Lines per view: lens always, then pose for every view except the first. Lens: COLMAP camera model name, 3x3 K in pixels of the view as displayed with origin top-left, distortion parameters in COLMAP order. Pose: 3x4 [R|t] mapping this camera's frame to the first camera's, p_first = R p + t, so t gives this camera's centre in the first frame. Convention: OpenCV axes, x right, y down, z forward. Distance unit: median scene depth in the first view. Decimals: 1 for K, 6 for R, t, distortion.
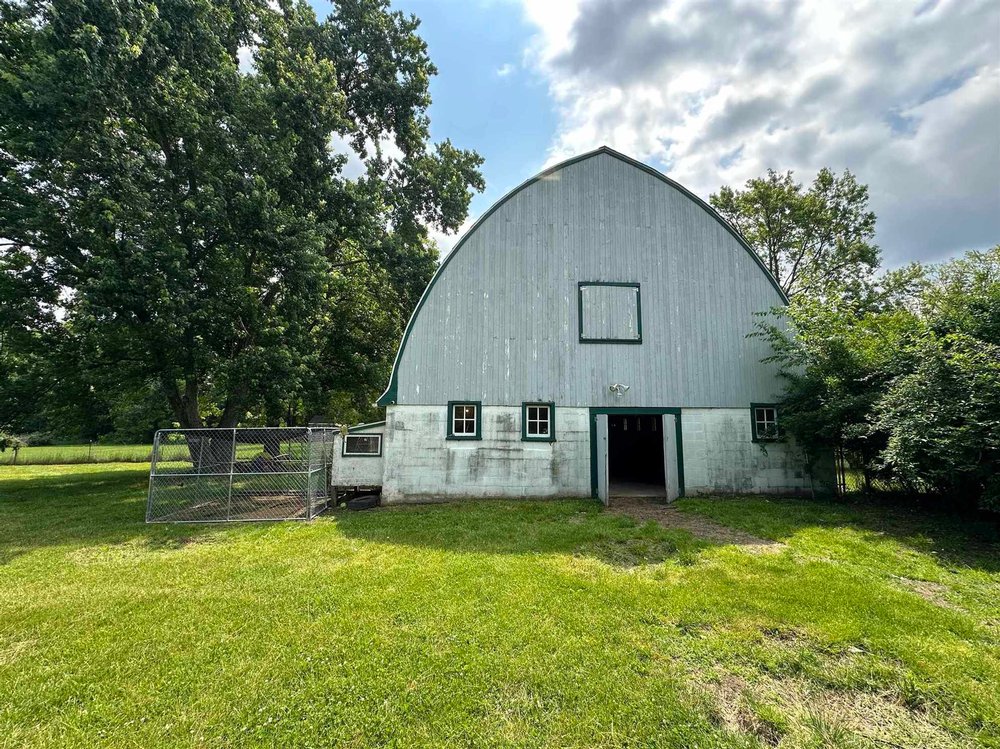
lens RADIAL K [[398.1, 0, 499.0], [0, 398.1, 372.5], [0, 0, 1]] dist [-0.003341, 0.000517]
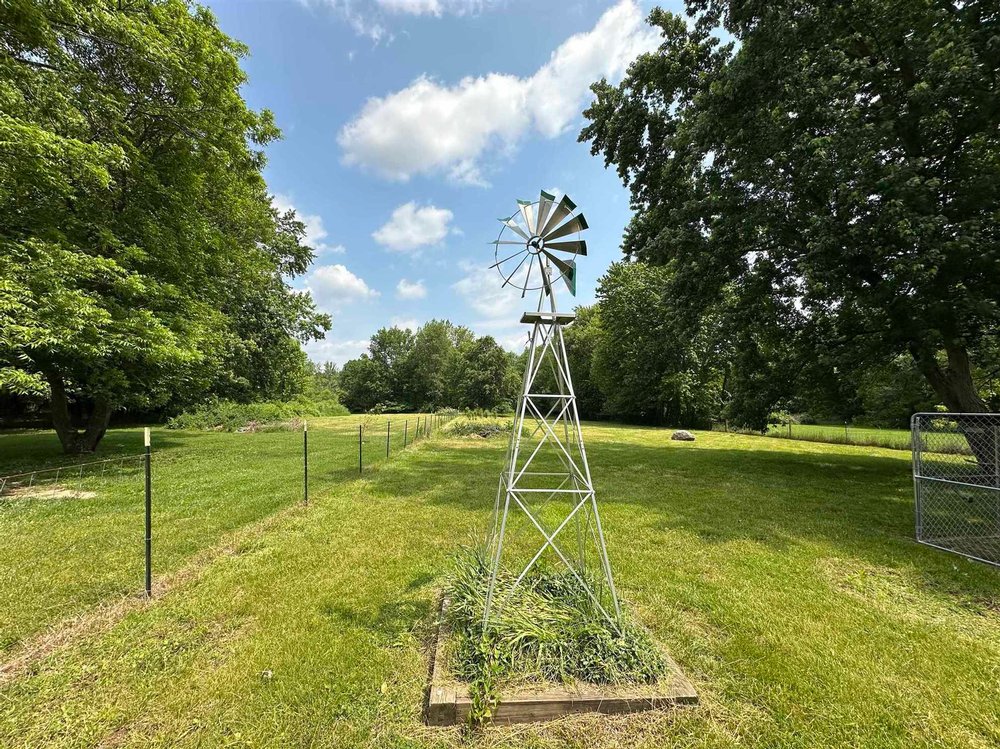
lens RADIAL K [[402.2, 0, 499.8], [0, 402.2, 376.4], [0, 0, 1]] dist [0.000358, 0.000317]
pose [[0.065395, -0.059902, -0.996060, -0.179218], [0.112114, 0.992317, -0.052316, 0.032506], [0.991541, -0.108251, 0.071609, 0.210883]]
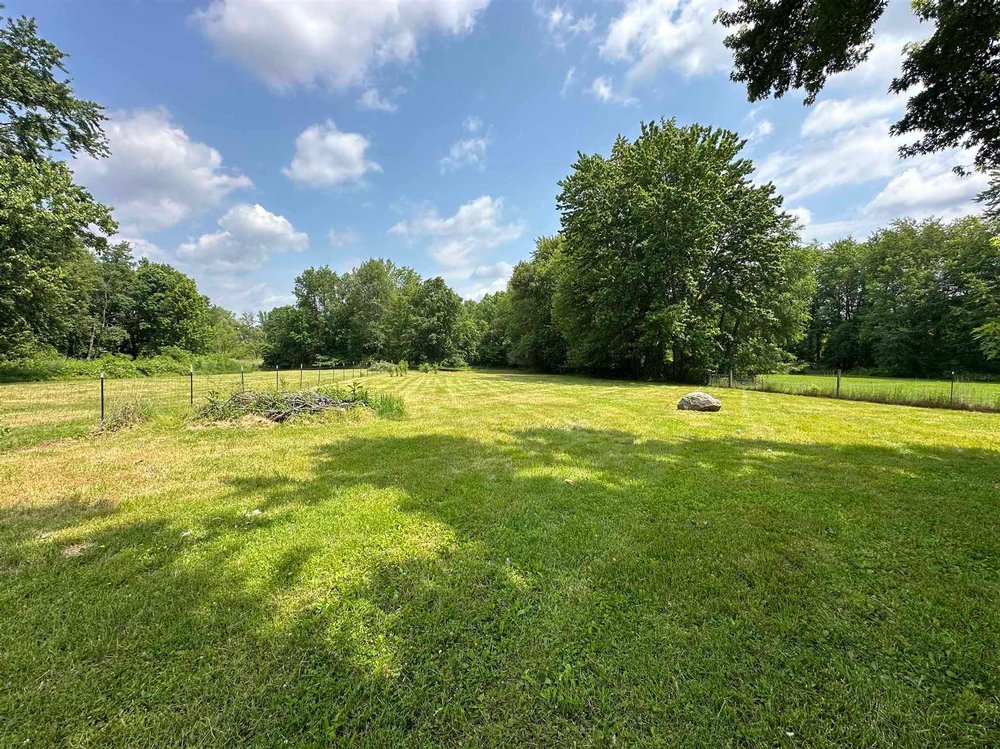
lens RADIAL K [[398.1, 0, 499.0], [0, 398.1, 372.5], [0, 0, 1]] dist [-0.003341, 0.000517]
pose [[0.136049, 0.043194, -0.989760, -1.615427], [0.125342, 0.990270, 0.060445, 0.147068], [0.982741, -0.132282, 0.129312, 0.737486]]
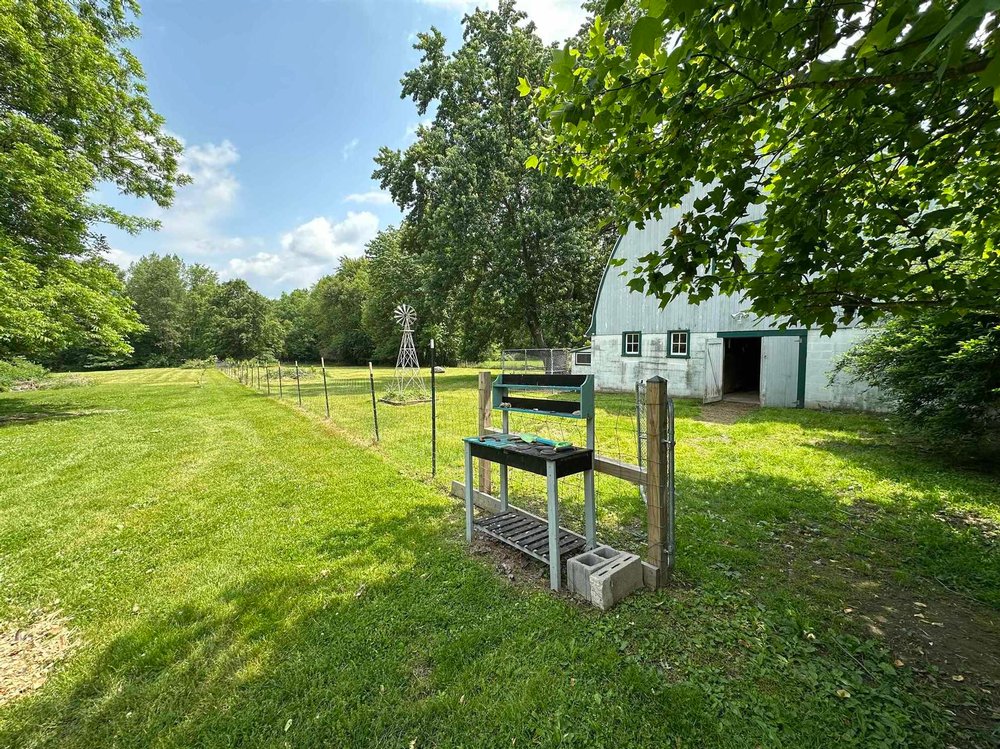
lens RADIAL K [[402.2, 0, 499.8], [0, 402.2, 376.4], [0, 0, 1]] dist [0.000358, 0.000317]
pose [[0.601043, 0.050196, -0.797639, 0.840753], [0.115499, 0.982094, 0.148836, -0.045707], [0.790827, -0.181583, 0.584483, -0.329091]]
